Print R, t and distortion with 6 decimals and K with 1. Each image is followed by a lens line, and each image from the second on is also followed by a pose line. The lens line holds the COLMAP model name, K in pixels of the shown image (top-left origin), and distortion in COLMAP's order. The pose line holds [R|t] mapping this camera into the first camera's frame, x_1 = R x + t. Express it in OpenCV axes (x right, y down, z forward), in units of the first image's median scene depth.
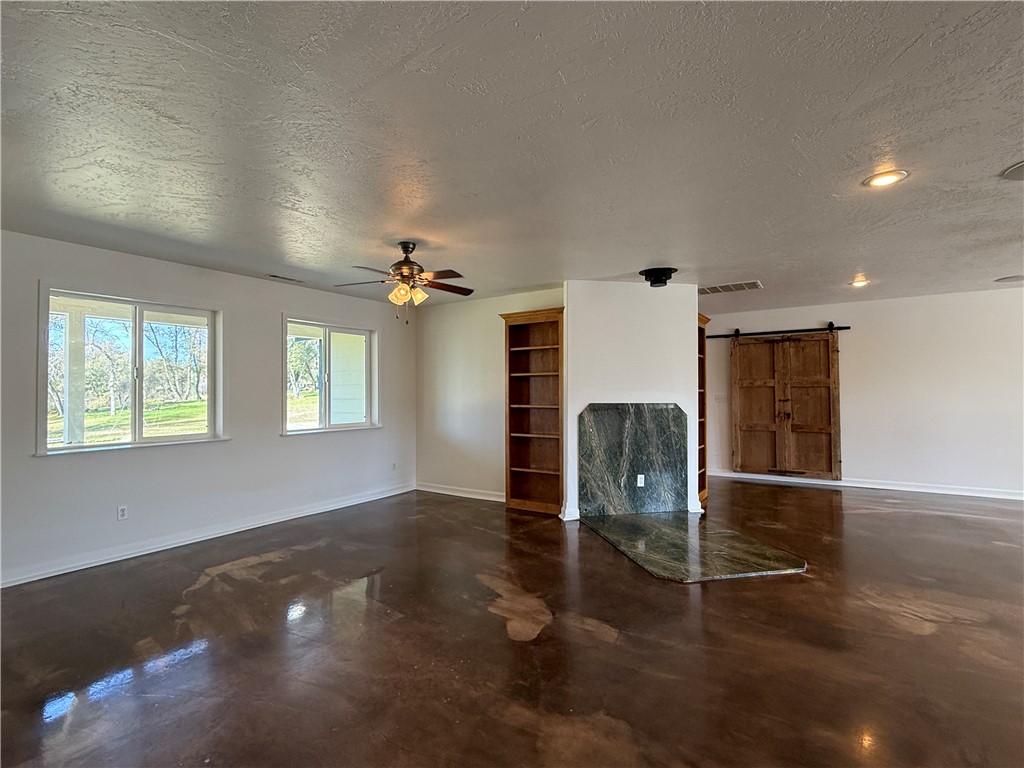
lens RADIAL K [[488.0, 0, 512.6], [0, 488.0, 385.2], [0, 0, 1]] dist [-0.000784, 0.000332]
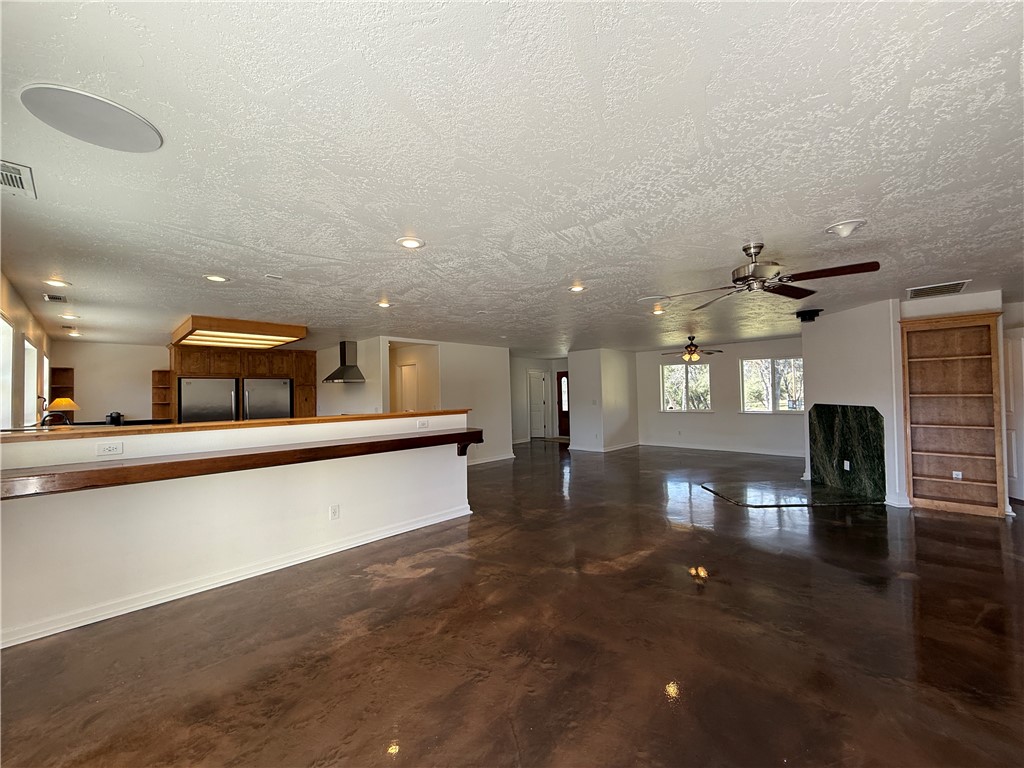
lens RADIAL K [[403.8, 0, 511.7], [0, 403.8, 387.4], [0, 0, 1]] dist [-0.001849, -0.000121]
pose [[-0.189436, -0.002338, -0.981890, 1.472468], [0.037942, 0.999233, -0.009699, -0.032629], [0.981160, -0.039092, -0.189202, 0.345082]]
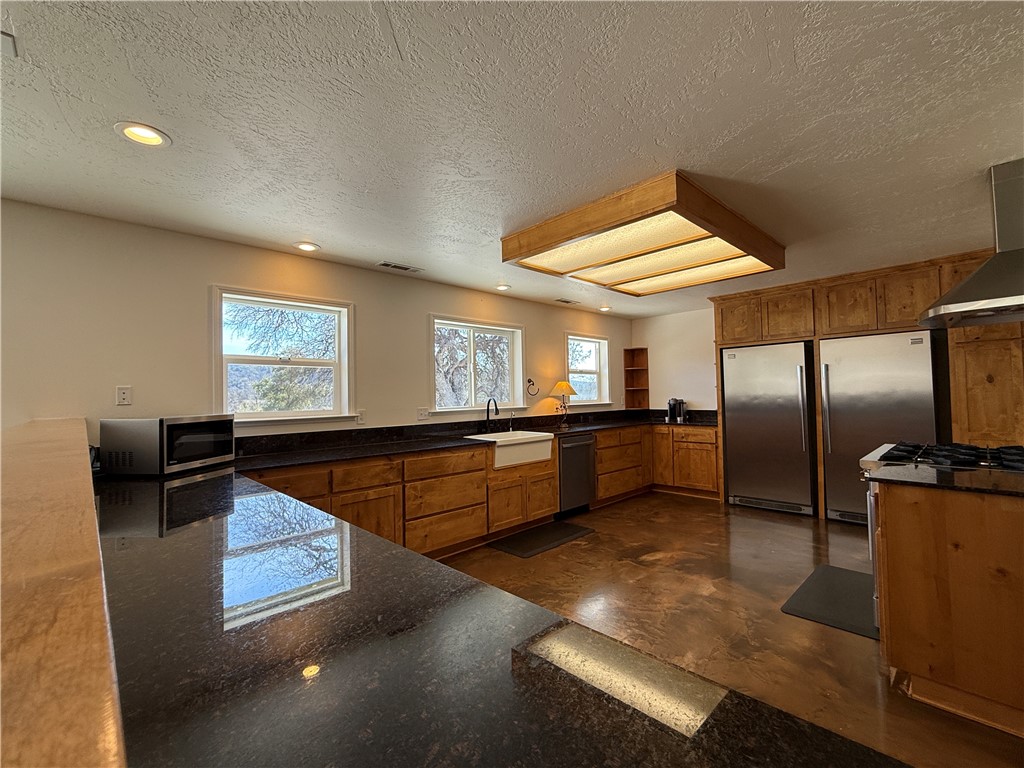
lens RADIAL K [[444.7, 0, 512.8], [0, 444.7, 385.8], [0, 0, 1]] dist [-0.000015, 0.000045]
pose [[-0.975611, 0.035746, 0.216578, 0.548419], [0.027701, 0.998813, -0.040069, -0.011170], [-0.217753, -0.033093, -0.975443, 0.028341]]
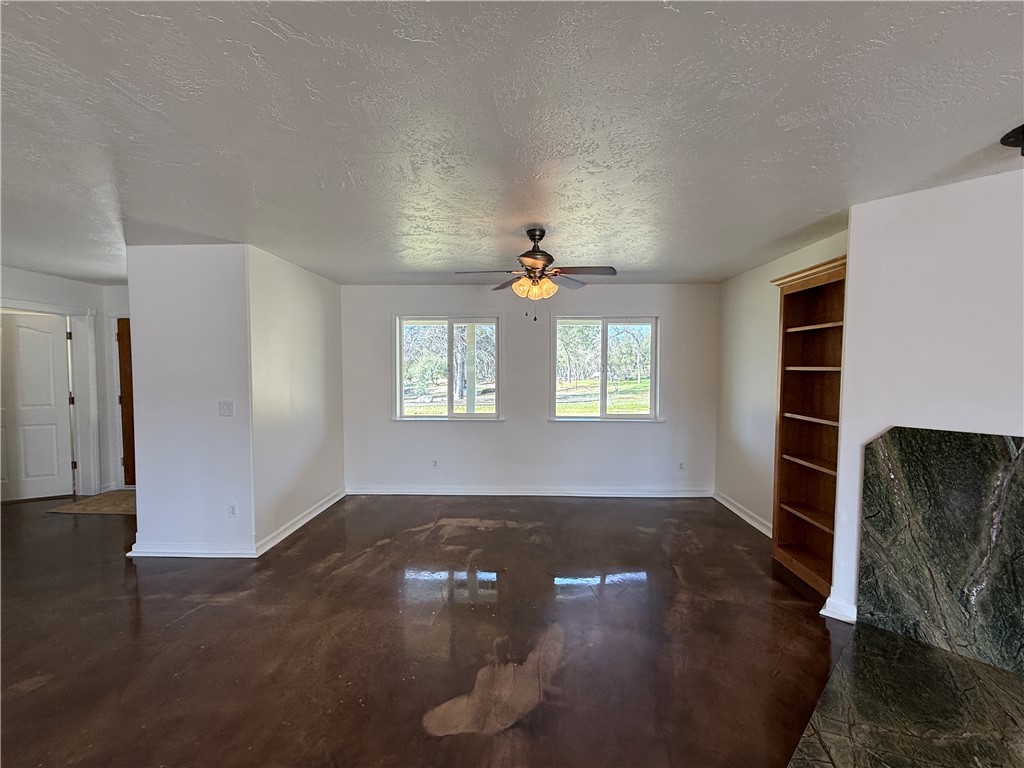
lens RADIAL K [[444.7, 0, 512.8], [0, 444.7, 385.8], [0, 0, 1]] dist [-0.000015, 0.000045]
pose [[0.529794, 0.046159, -0.846869, 0.344902], [0.006055, 0.998287, 0.058200, -0.038217], [0.848105, -0.035962, 0.528607, 0.379711]]
